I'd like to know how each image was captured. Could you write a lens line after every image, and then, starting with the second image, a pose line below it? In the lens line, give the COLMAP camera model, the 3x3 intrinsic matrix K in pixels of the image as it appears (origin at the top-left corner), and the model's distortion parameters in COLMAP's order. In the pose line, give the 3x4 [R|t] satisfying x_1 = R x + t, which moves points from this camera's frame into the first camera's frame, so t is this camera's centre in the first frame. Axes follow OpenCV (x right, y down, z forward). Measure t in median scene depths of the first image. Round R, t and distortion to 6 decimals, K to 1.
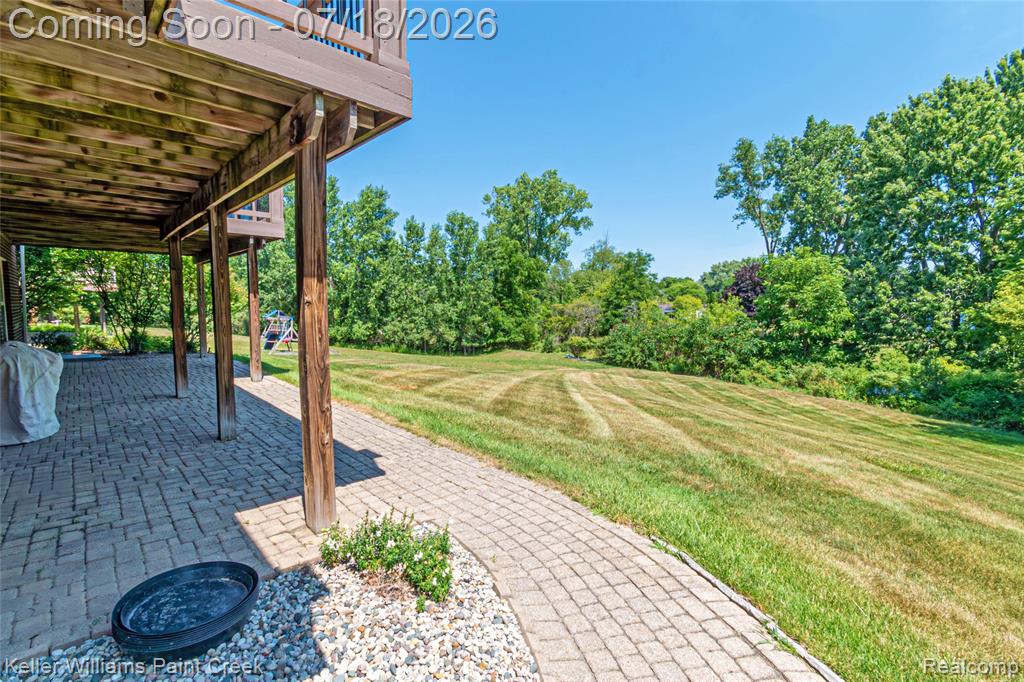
lens RADIAL K [[460.4, 0, 511.2], [0, 460.4, 345.3], [0, 0, 1]] dist [0.003996, -0.003445]
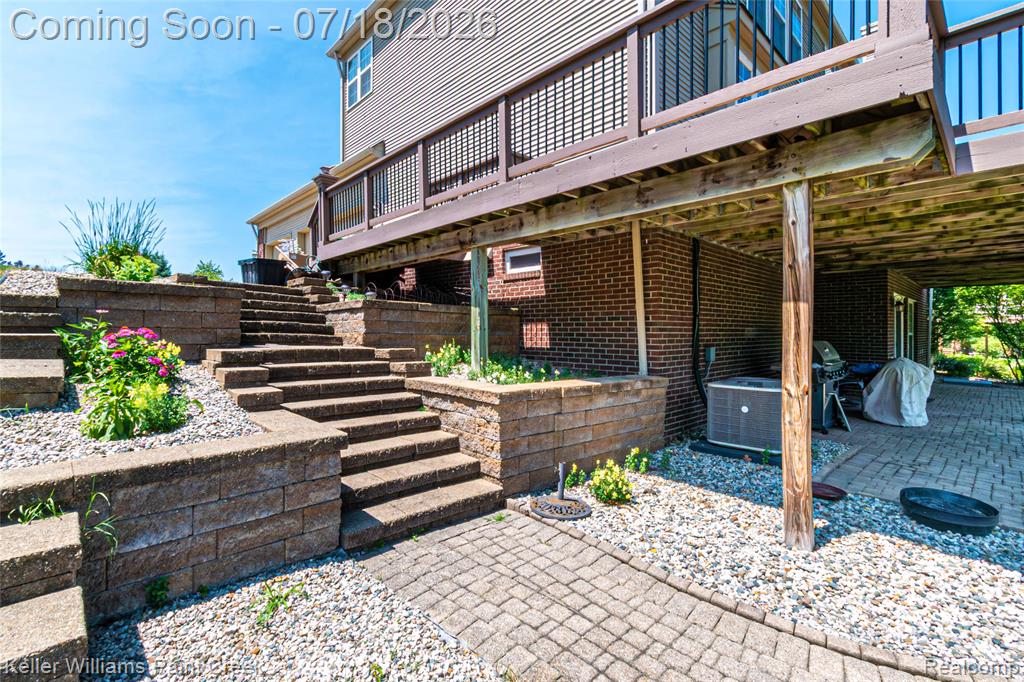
lens RADIAL K [[460.4, 0, 512.8], [0, 460.4, 331.9], [0, 0, 1]] dist [0.003996, -0.003445]
pose [[-0.001701, -0.010834, -0.999940, 0.389987], [-0.090731, 0.995819, -0.010635, 0.036977], [0.995874, 0.090707, -0.002677, -0.244164]]
